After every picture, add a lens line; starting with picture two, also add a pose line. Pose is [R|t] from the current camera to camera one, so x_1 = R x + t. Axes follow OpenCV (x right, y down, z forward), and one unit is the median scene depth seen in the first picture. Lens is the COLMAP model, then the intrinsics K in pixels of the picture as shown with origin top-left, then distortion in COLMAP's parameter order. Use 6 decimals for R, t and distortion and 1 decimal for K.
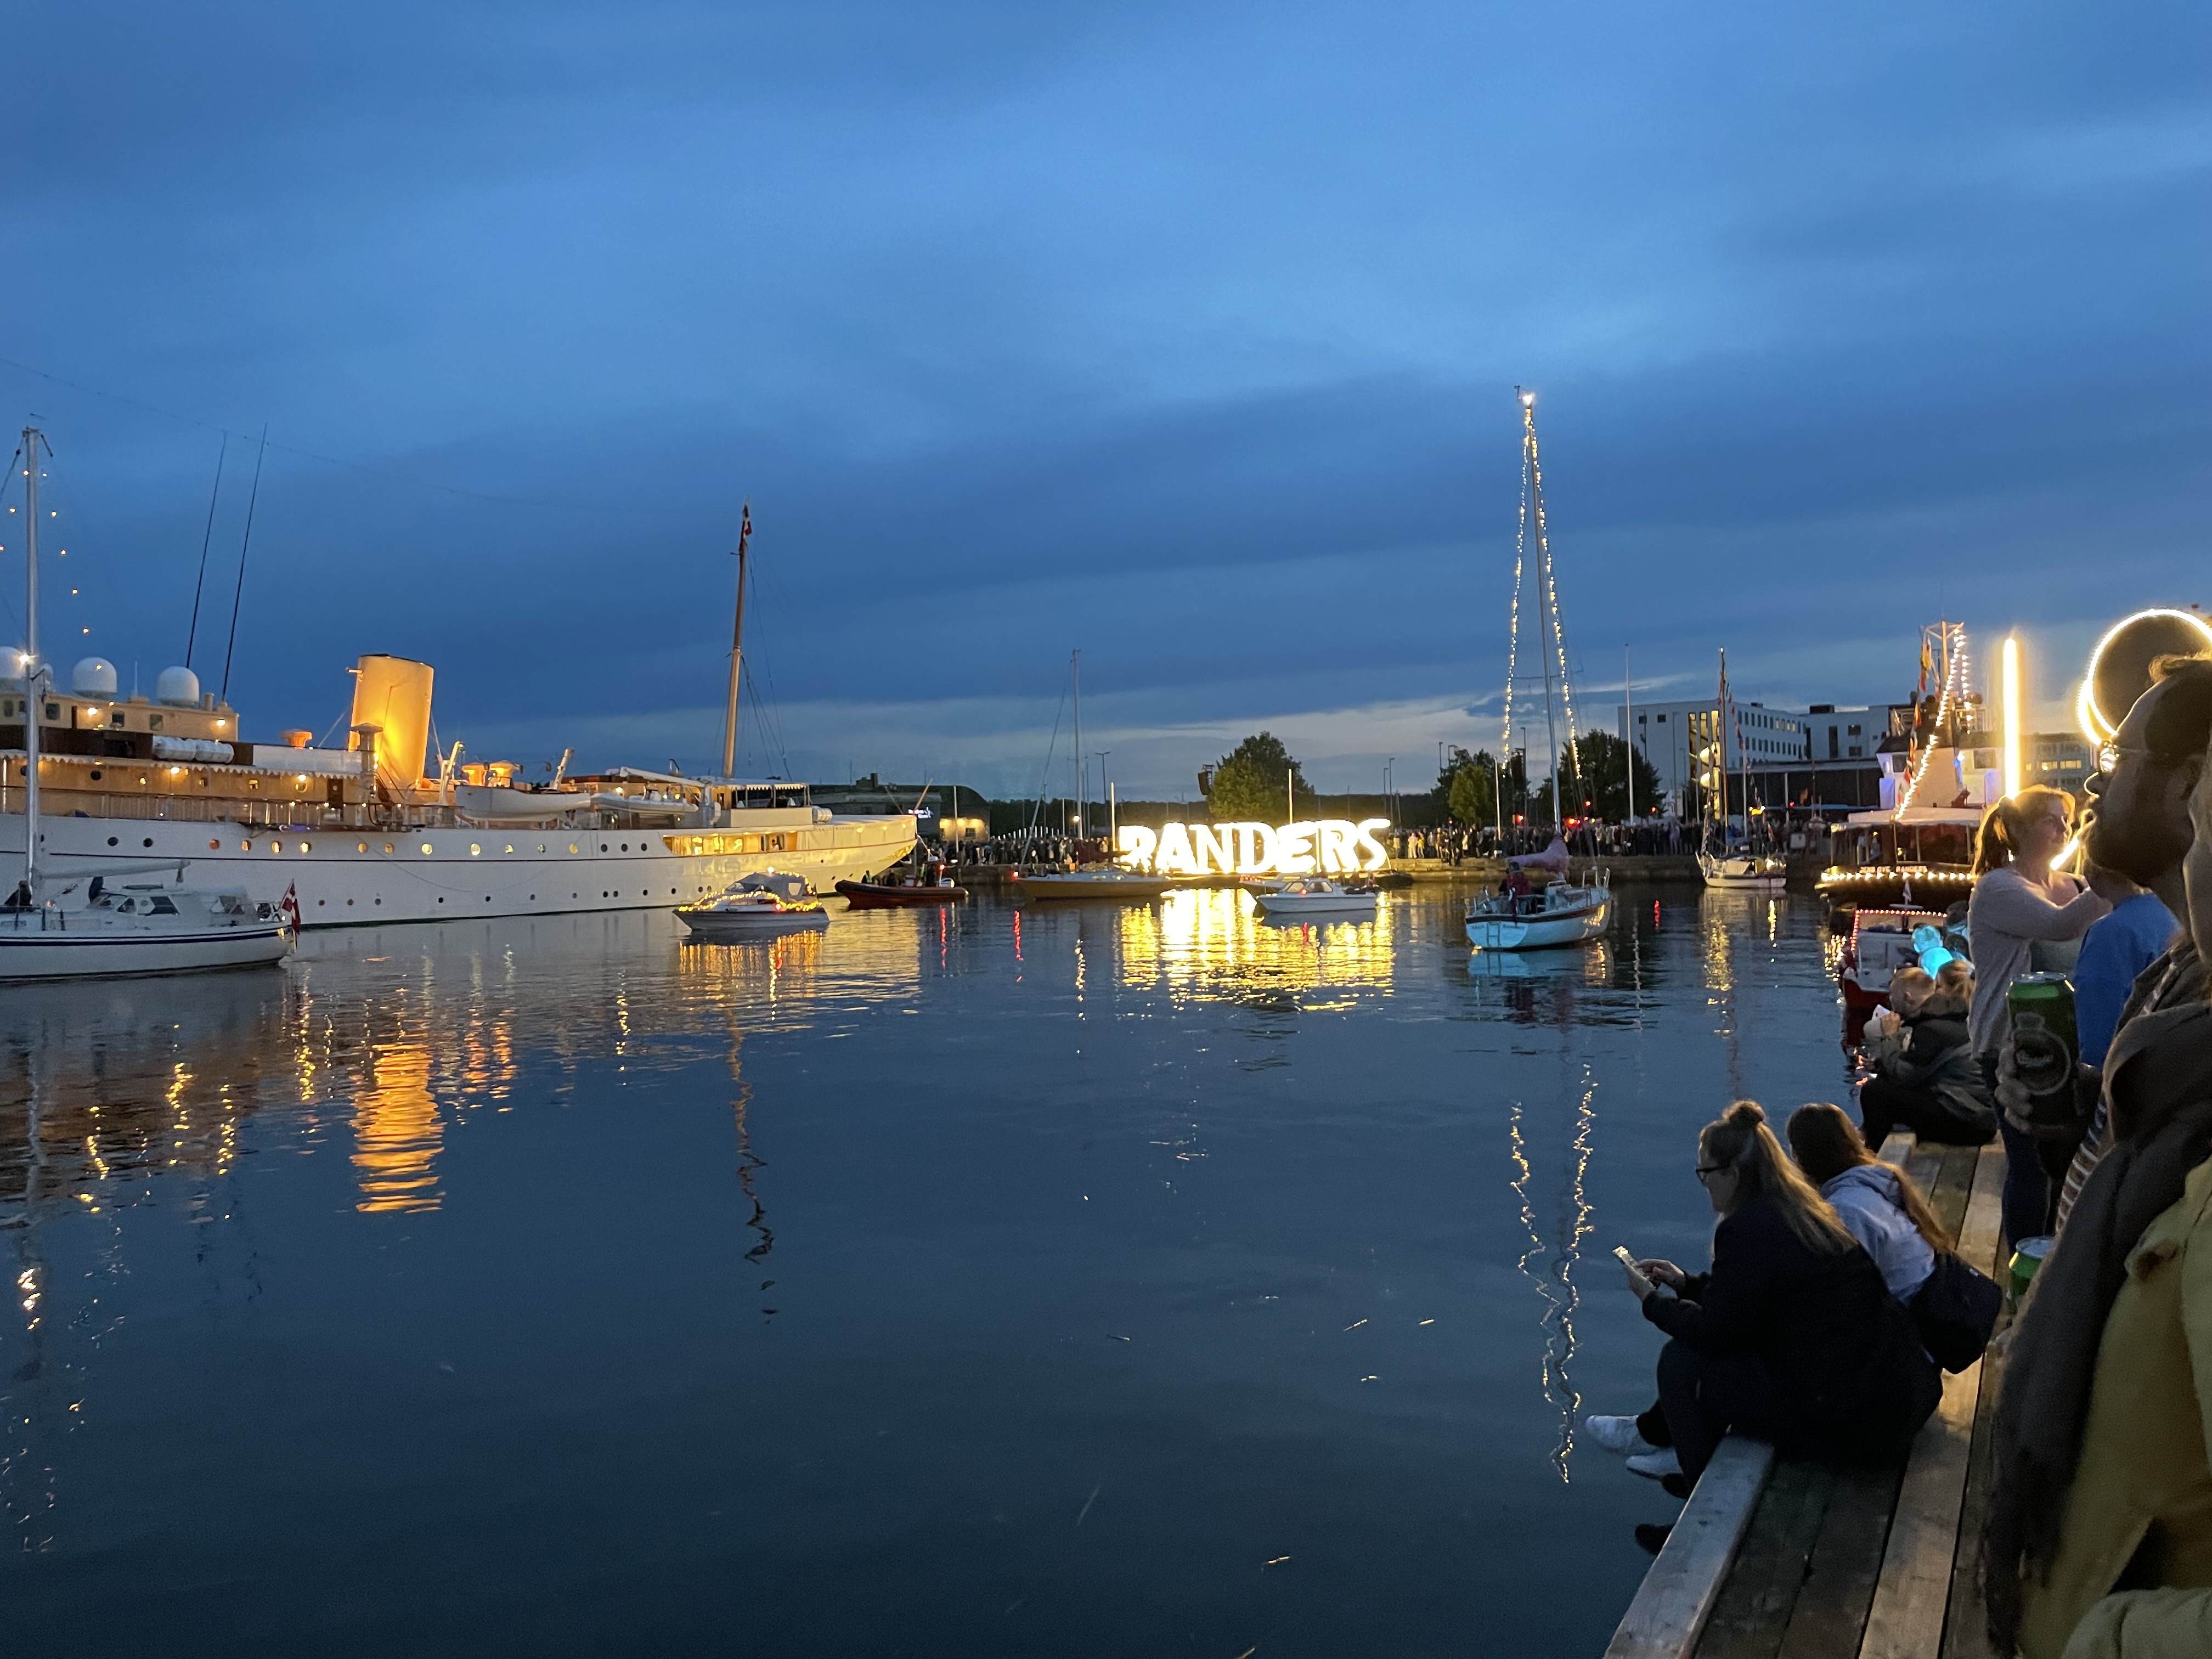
lens RADIAL K [[1672.1, 0, 1110.4], [0, 1672.1, 804.2], [0, 0, 1]] dist [0.093364, -0.125730]
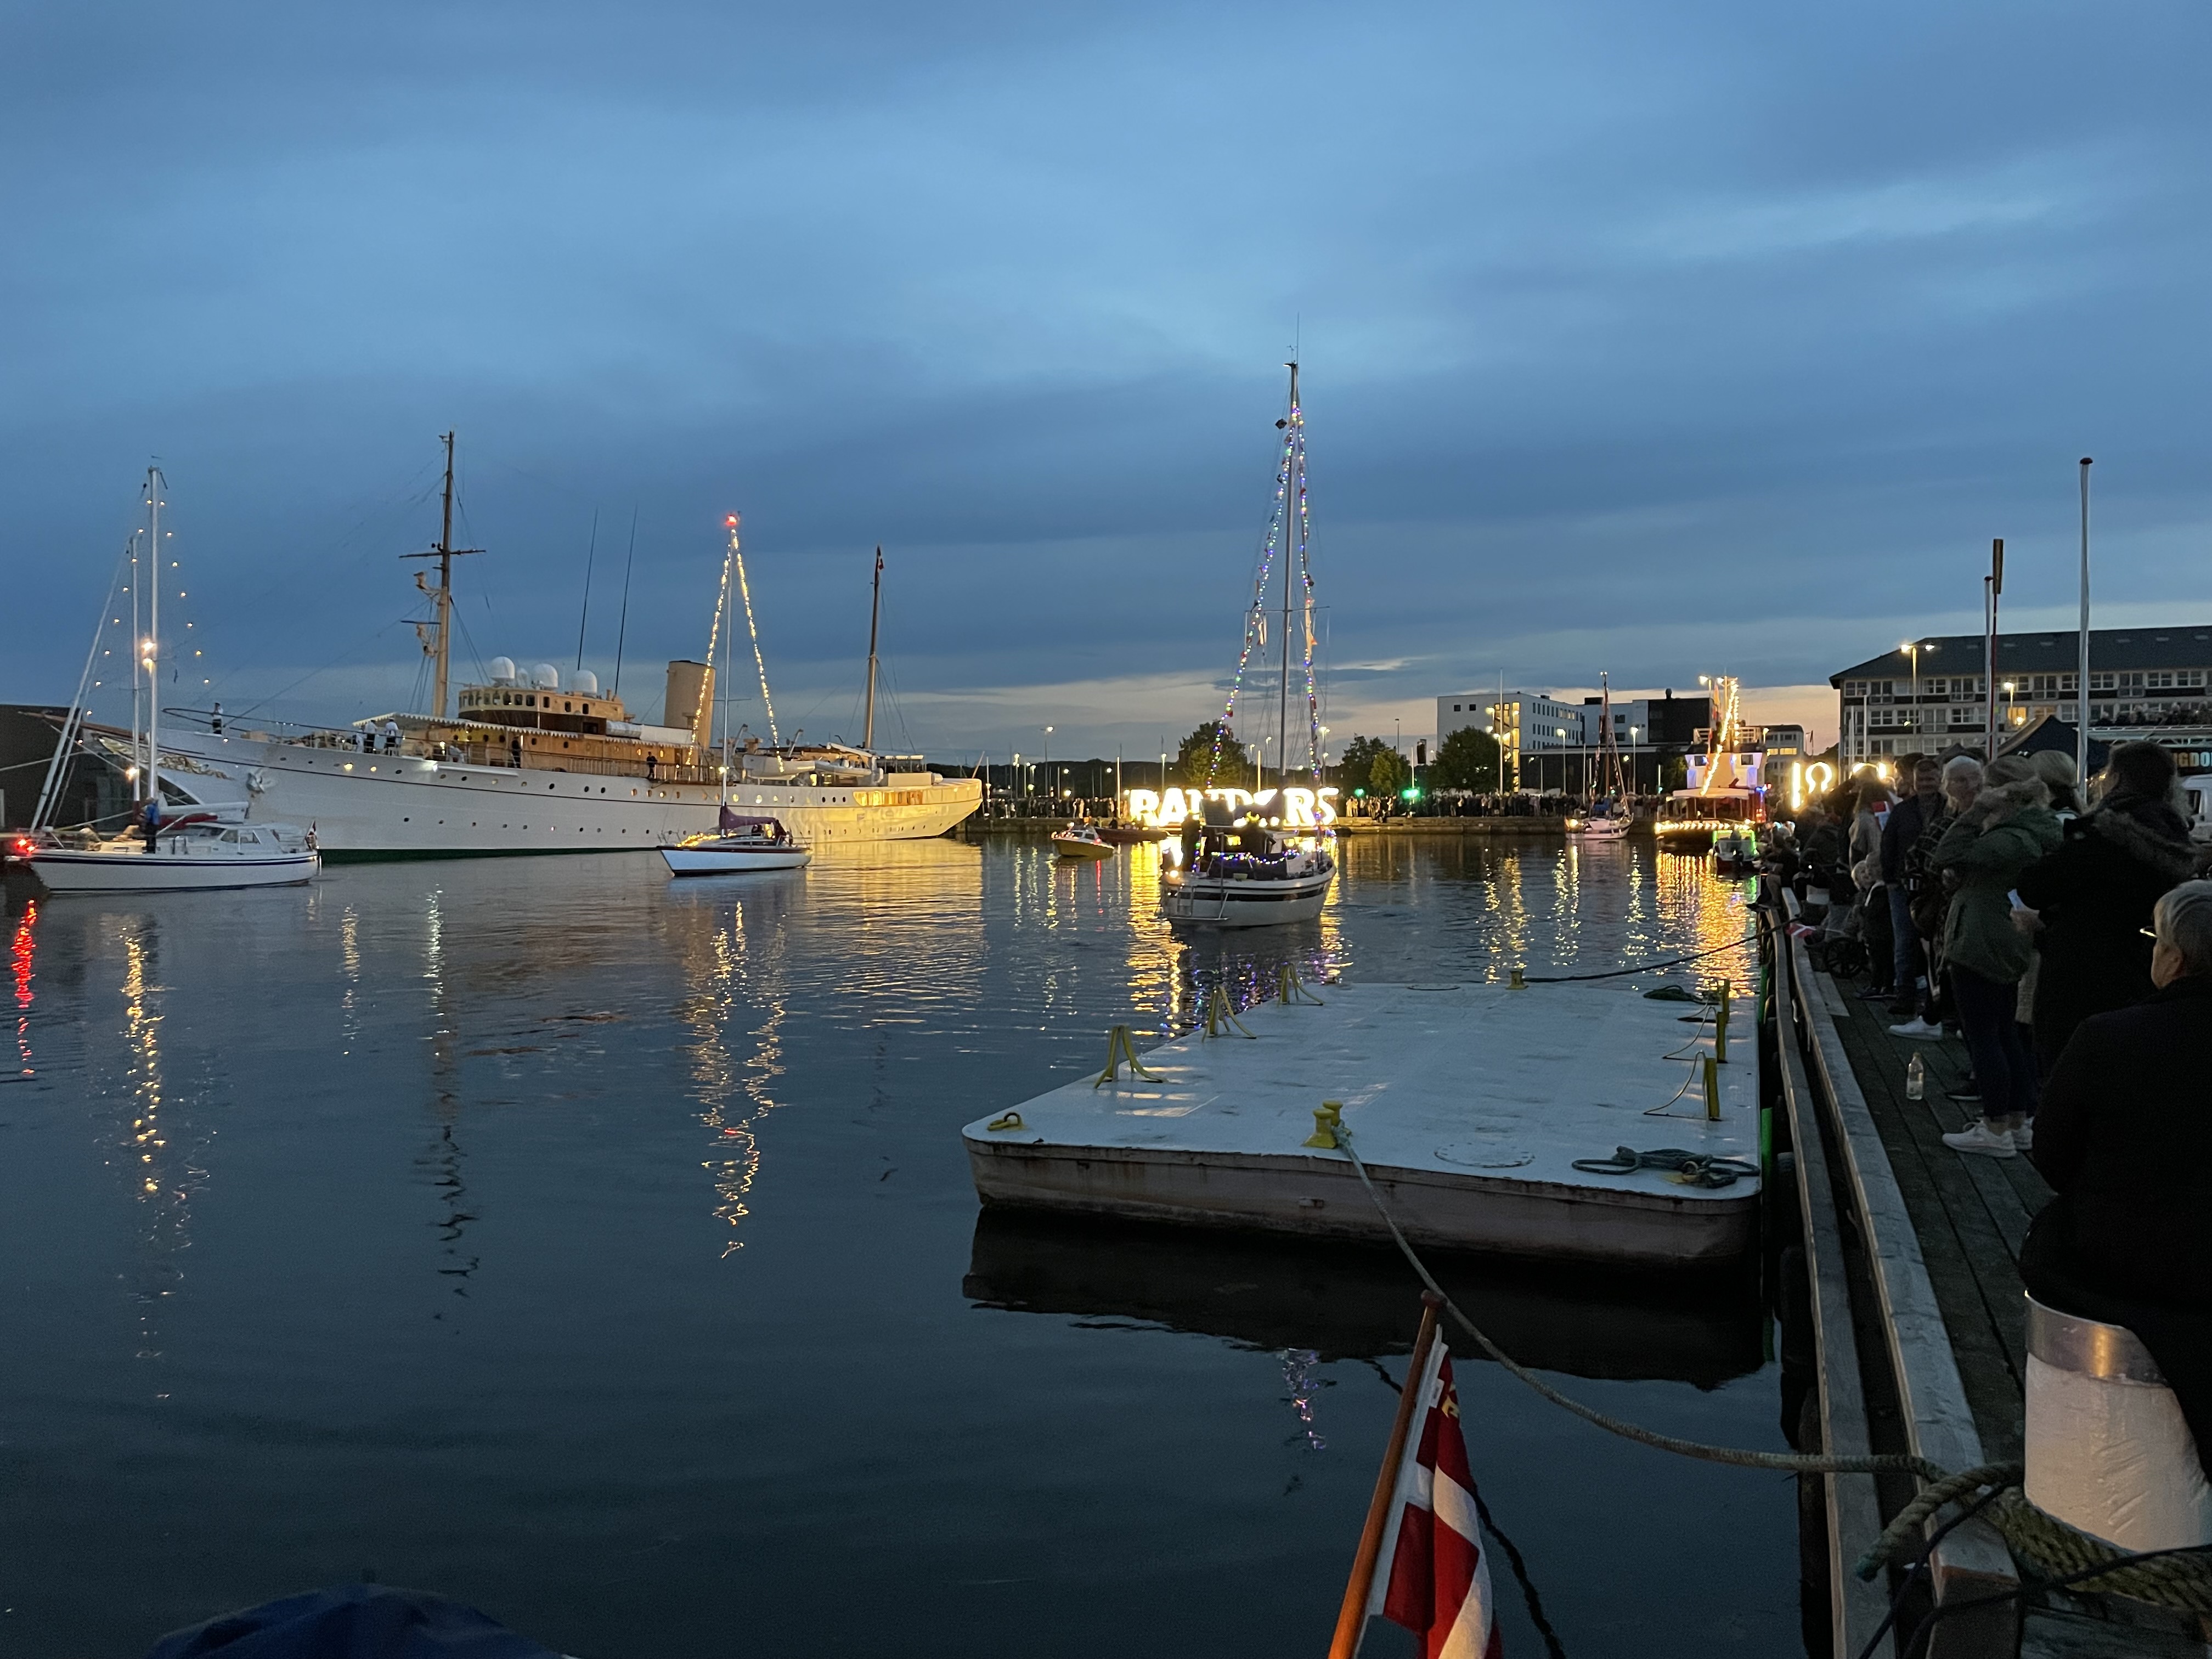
lens RADIAL K [[1672.1, 0, 1105.5], [0, 1672.1, 813.7], [0, 0, 1]] dist [0.093364, -0.125730]
pose [[0.990966, 0.015534, 0.133210, -0.252592], [-0.019158, 0.999479, 0.025968, -0.003139], [-0.132737, -0.028285, 0.990748, -0.432596]]
